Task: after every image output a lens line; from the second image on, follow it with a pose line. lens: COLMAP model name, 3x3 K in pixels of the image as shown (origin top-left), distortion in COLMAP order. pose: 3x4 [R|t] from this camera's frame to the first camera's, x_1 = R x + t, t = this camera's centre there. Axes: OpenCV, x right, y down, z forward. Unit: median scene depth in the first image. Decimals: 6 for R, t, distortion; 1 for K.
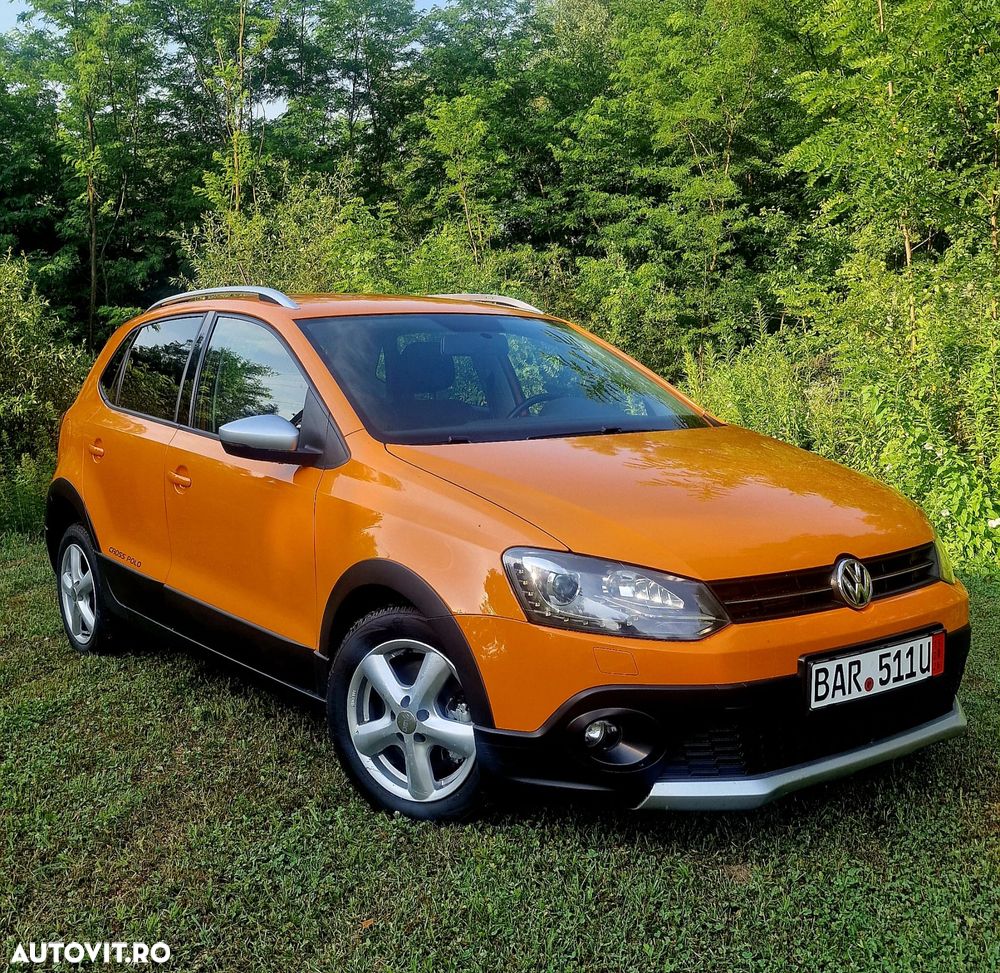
lens RADIAL K [[1171.8, 0, 507.2], [0, 1171.8, 559.5], [0, 0, 1]] dist [0.033760, 0.000000]
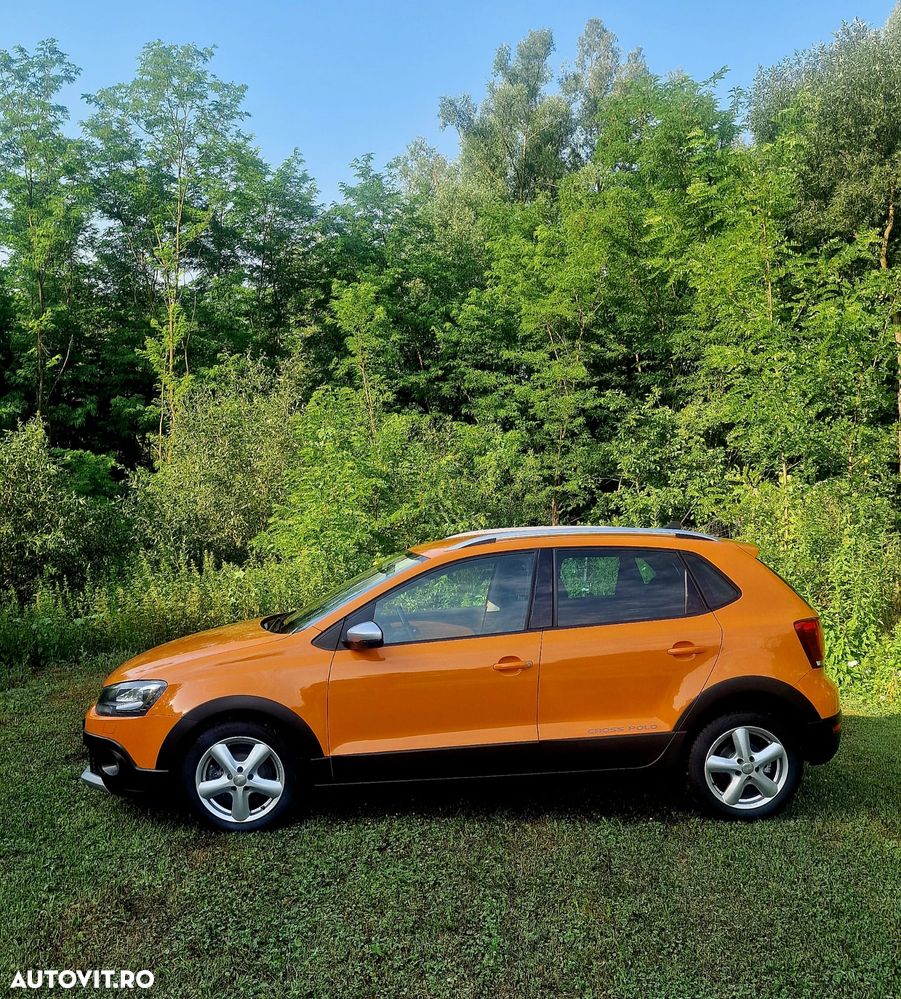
lens RADIAL K [[1059.2, 0, 439.8], [0, 1059.2, 656.8], [0, 0, 1]] dist [0.032929, 0.000000]
pose [[0.994287, 0.023519, 0.104118, -0.062335], [-0.022153, 0.999653, -0.014258, -0.002331], [-0.104418, 0.011870, 0.994463, -0.071793]]
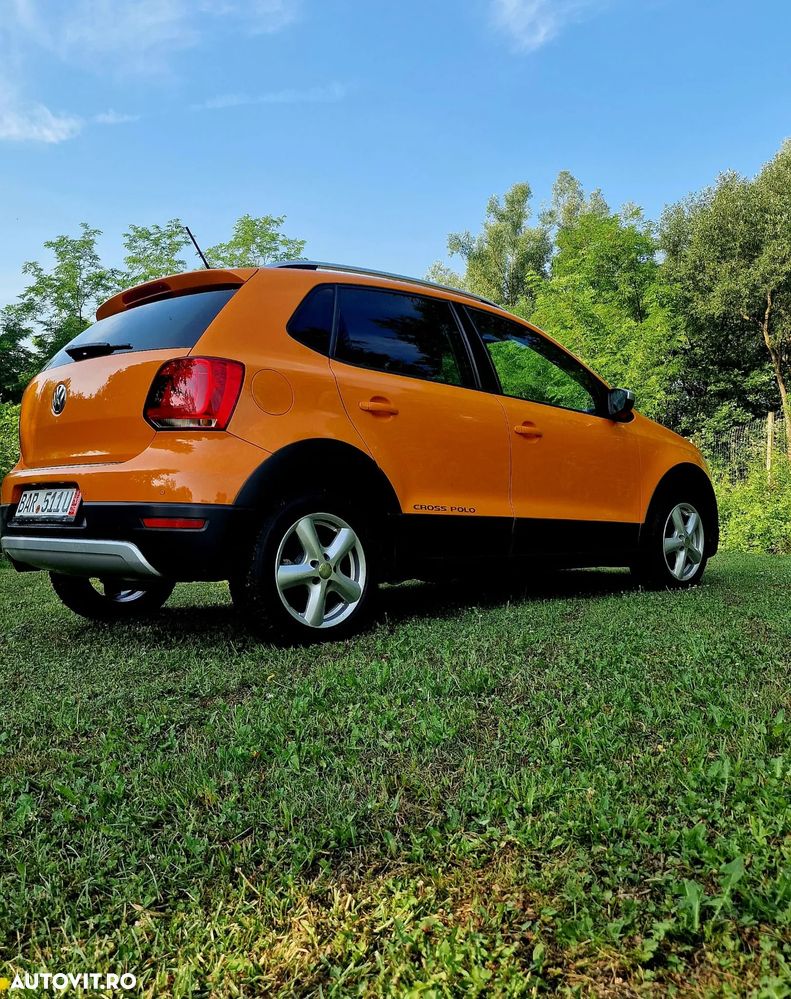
lens RADIAL K [[941.5, 0, 401.1], [0, 941.5, 590.8], [0, 0, 1]] dist [0.031702, 0.000000]
pose [[0.999915, 0.010432, 0.007870, -0.025074], [-0.009401, 0.992575, -0.121270, 0.084013], [-0.009076, 0.121186, 0.992588, -0.288509]]
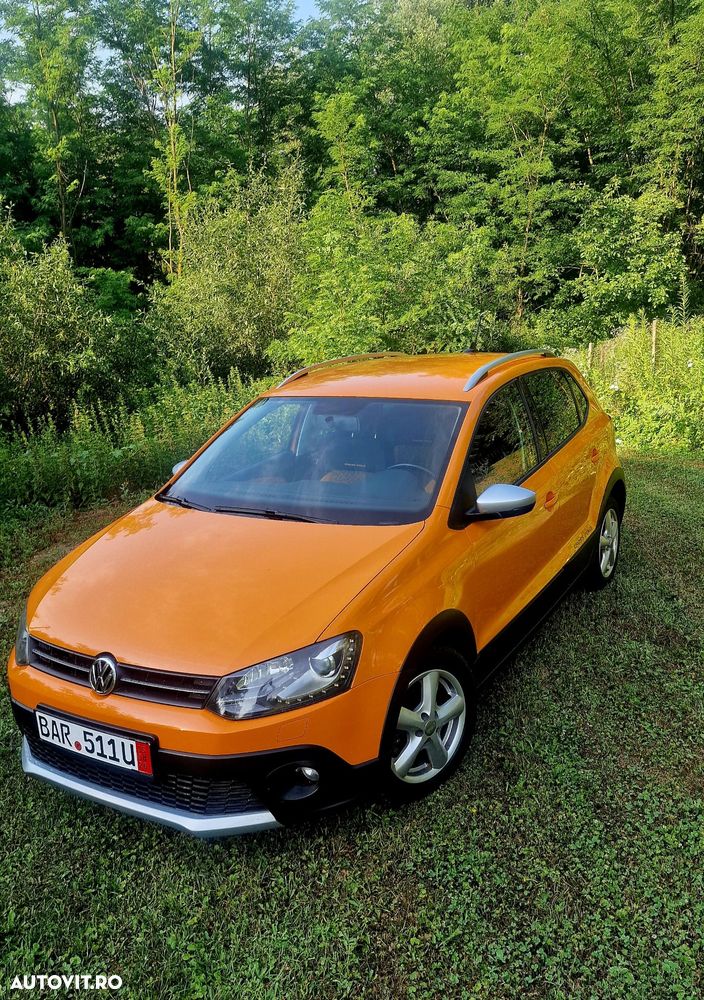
lens RADIAL K [[827.4, 0, 340.5], [0, 827.4, 543.7], [0, 0, 1]] dist [0.054097, -0.045611]
pose [[0.999018, -0.023640, 0.037462, -0.084673], [0.018561, 0.991267, 0.130556, -0.022517], [-0.040221, -0.129733, 0.990733, 0.023764]]
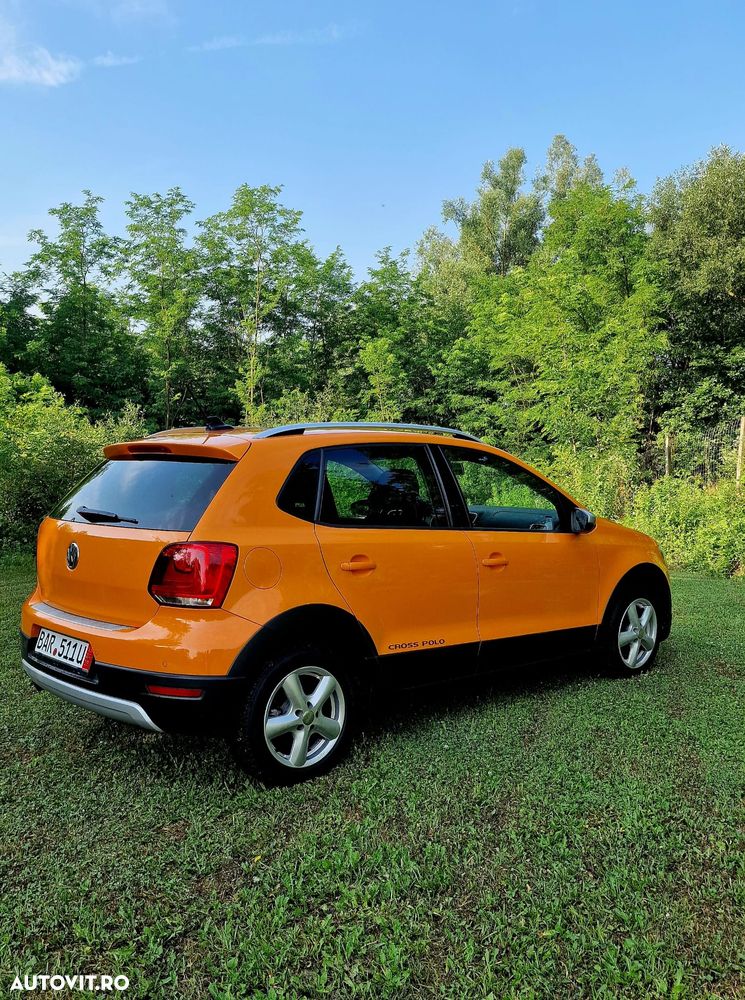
lens RADIAL K [[886.7, 0, 379.8], [0, 886.7, 625.5], [0, 0, 1]] dist [0.029616, 0.016667]
pose [[0.999660, 0.025908, -0.003046, -0.023569], [-0.025969, 0.999417, -0.022166, 0.058082], [0.002470, 0.022238, 0.999750, -0.297480]]
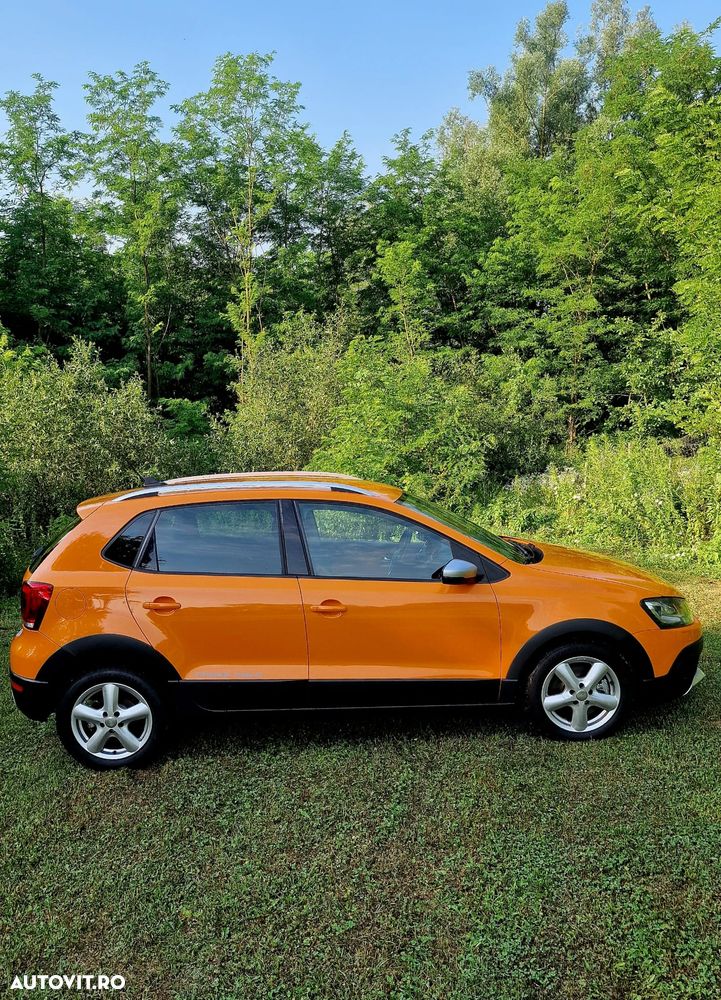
lens RADIAL K [[874.1, 0, 359.8], [0, 874.1, 597.2], [0, 0, 1]] dist [0.048996, -0.032493]
pose [[0.998910, -0.005396, -0.046370, -0.041431], [0.007176, 0.999241, 0.038290, -0.006697], [0.046128, -0.038581, 0.998190, -0.076111]]
